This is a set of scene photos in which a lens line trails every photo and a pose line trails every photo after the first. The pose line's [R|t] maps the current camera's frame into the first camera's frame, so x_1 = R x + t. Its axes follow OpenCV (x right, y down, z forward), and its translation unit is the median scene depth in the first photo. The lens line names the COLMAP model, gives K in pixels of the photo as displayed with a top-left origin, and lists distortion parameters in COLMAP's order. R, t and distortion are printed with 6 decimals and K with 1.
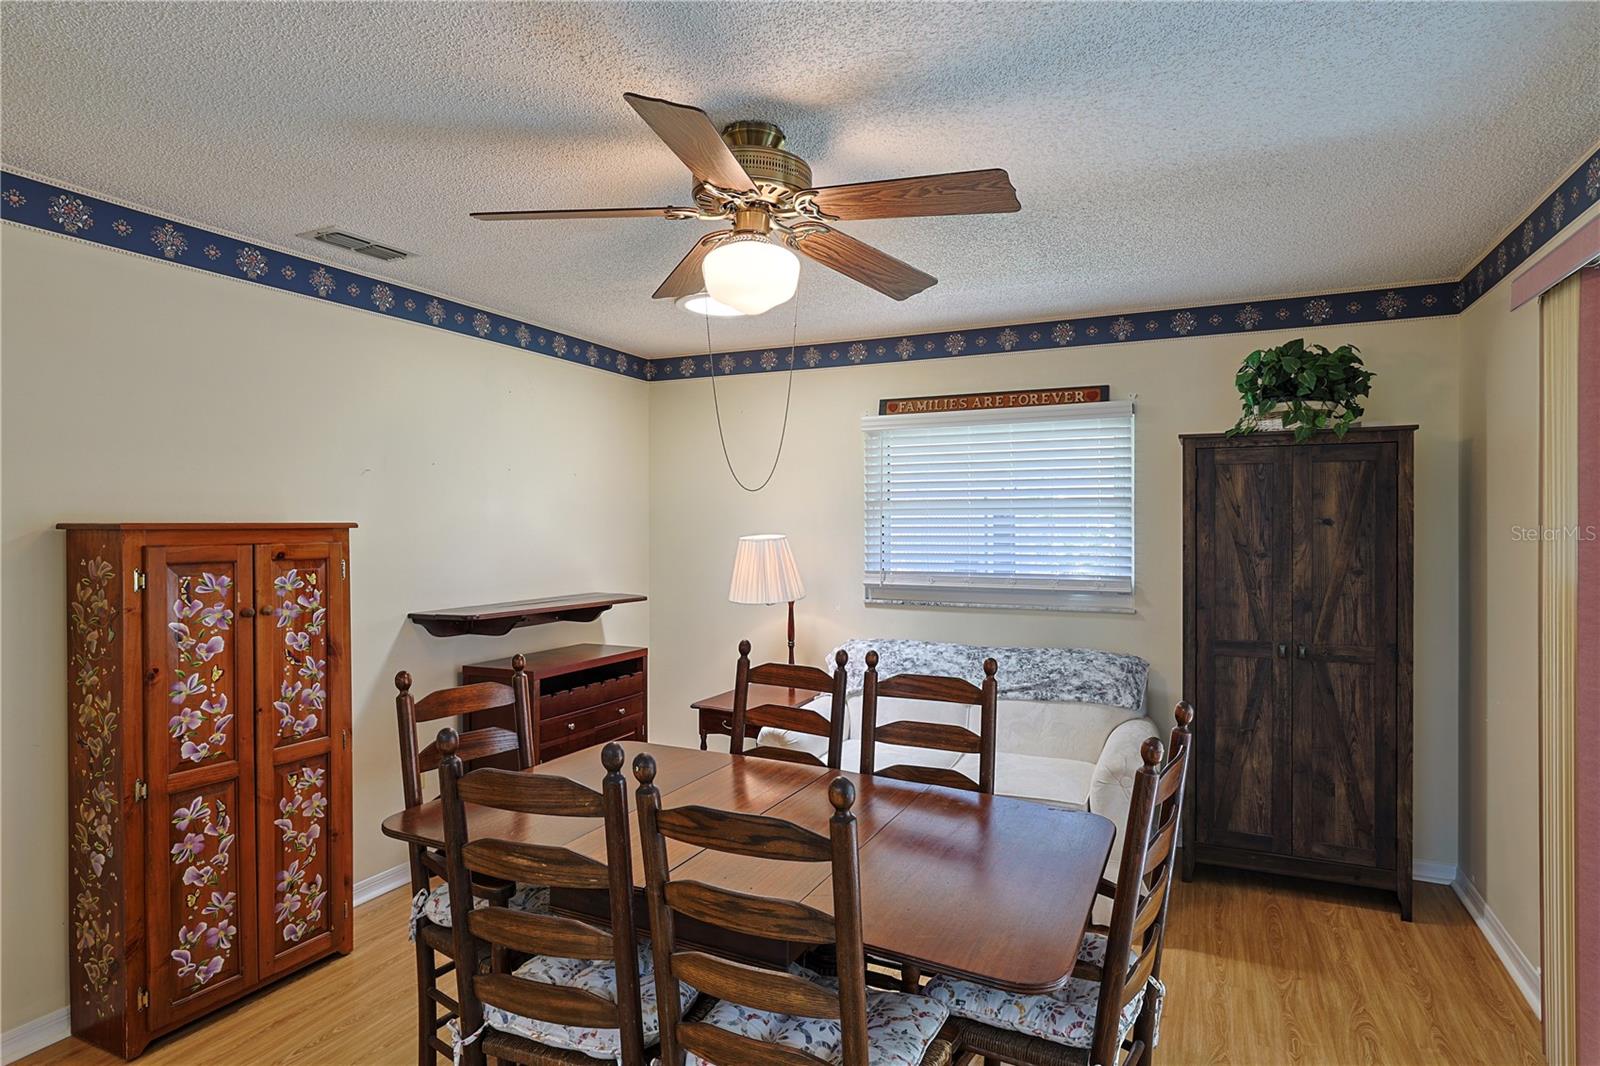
lens RADIAL K [[876.6, 0, 782.2], [0, 876.6, 525.0], [0, 0, 1]] dist [0.002935, -0.001835]
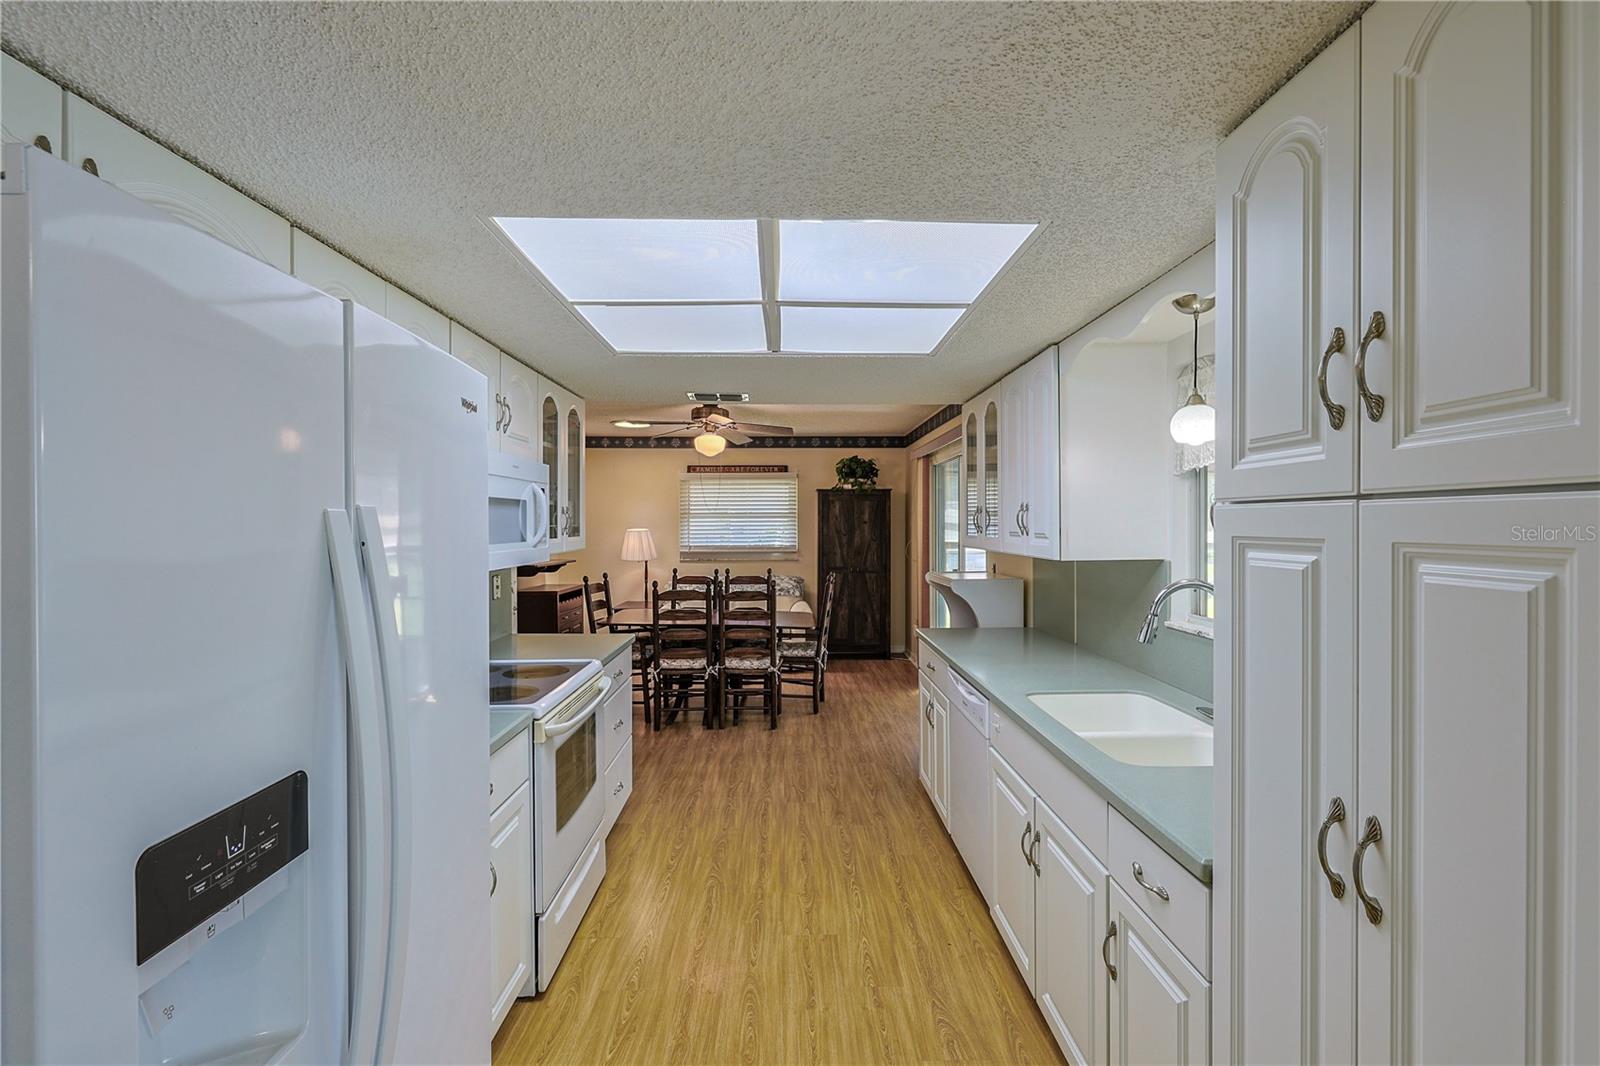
lens RADIAL K [[724.3, 0, 815.9], [0, 724.3, 530.7], [0, 0, 1]] dist [-0.004549, 0.000564]
pose [[0.881688, -0.006493, 0.471787, -0.584967], [0.002806, 0.999960, 0.008518, 0.002826], [-0.471824, -0.006187, 0.881671, -0.926766]]
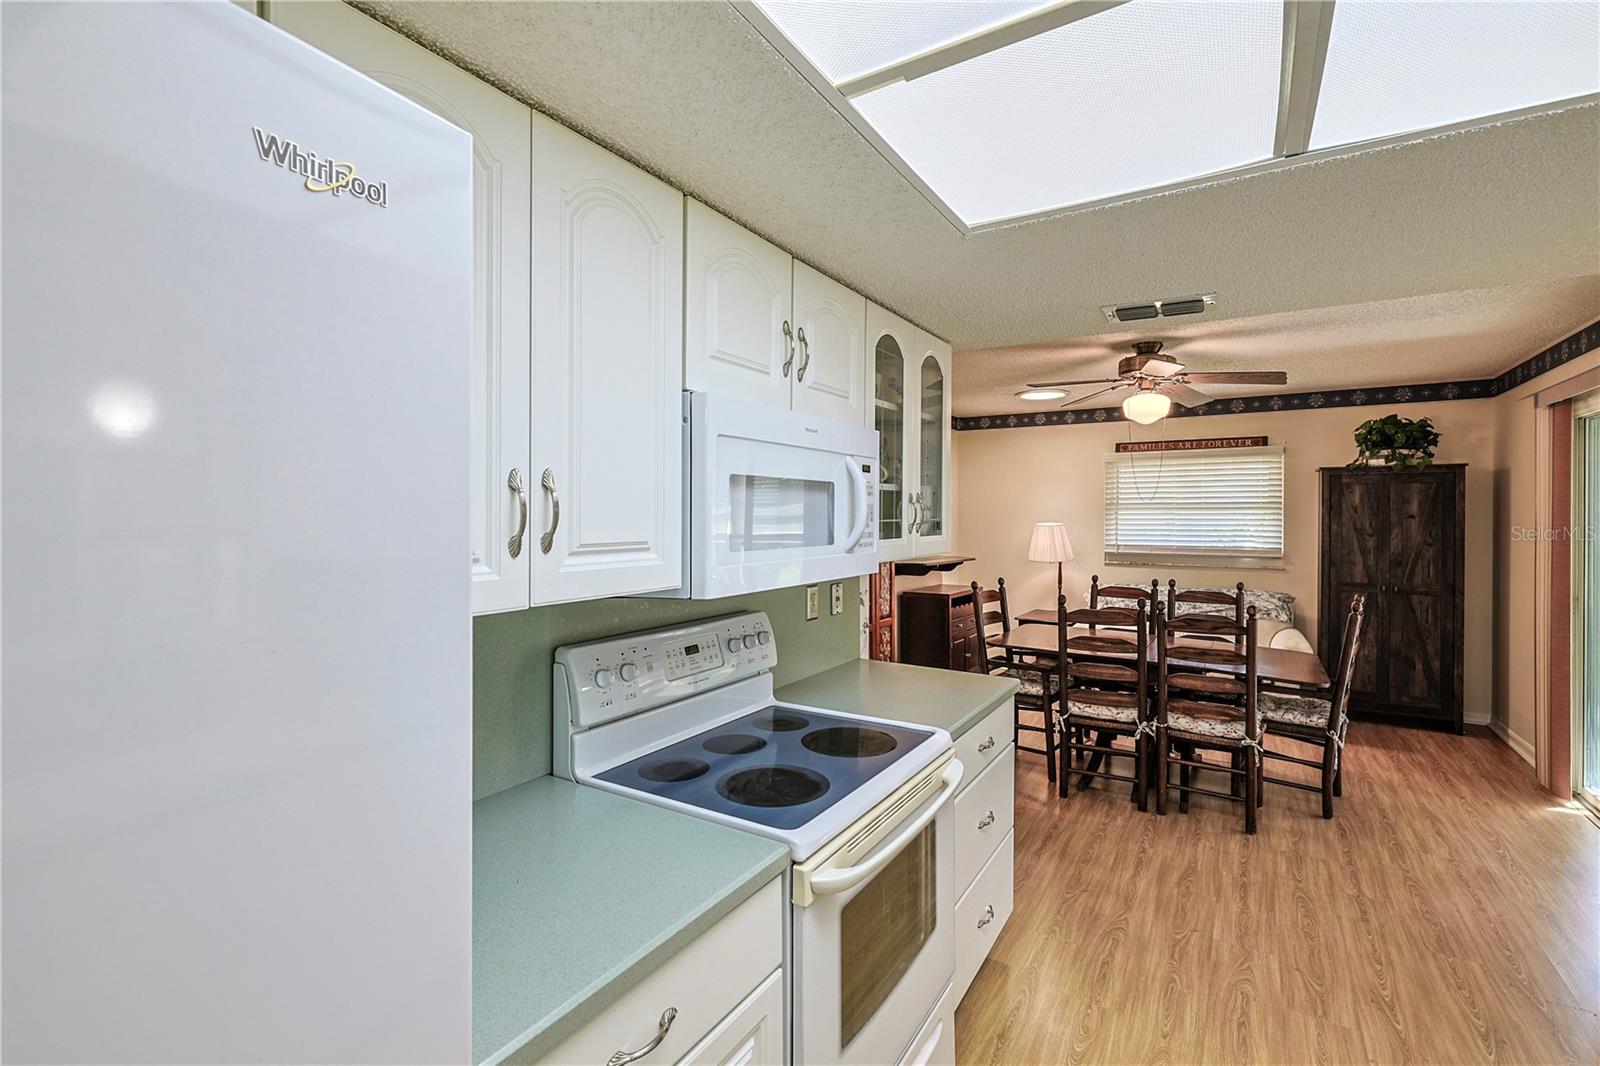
lens RADIAL K [[724.3, 0, 779.3], [0, 724.3, 516.8], [0, 0, 1]] dist [-0.004549, 0.000564]
pose [[0.992081, 0.003462, -0.125550, -0.468142], [-0.003388, 0.999994, 0.000799, 0.000137], [0.125552, -0.000367, 0.992087, -0.615904]]
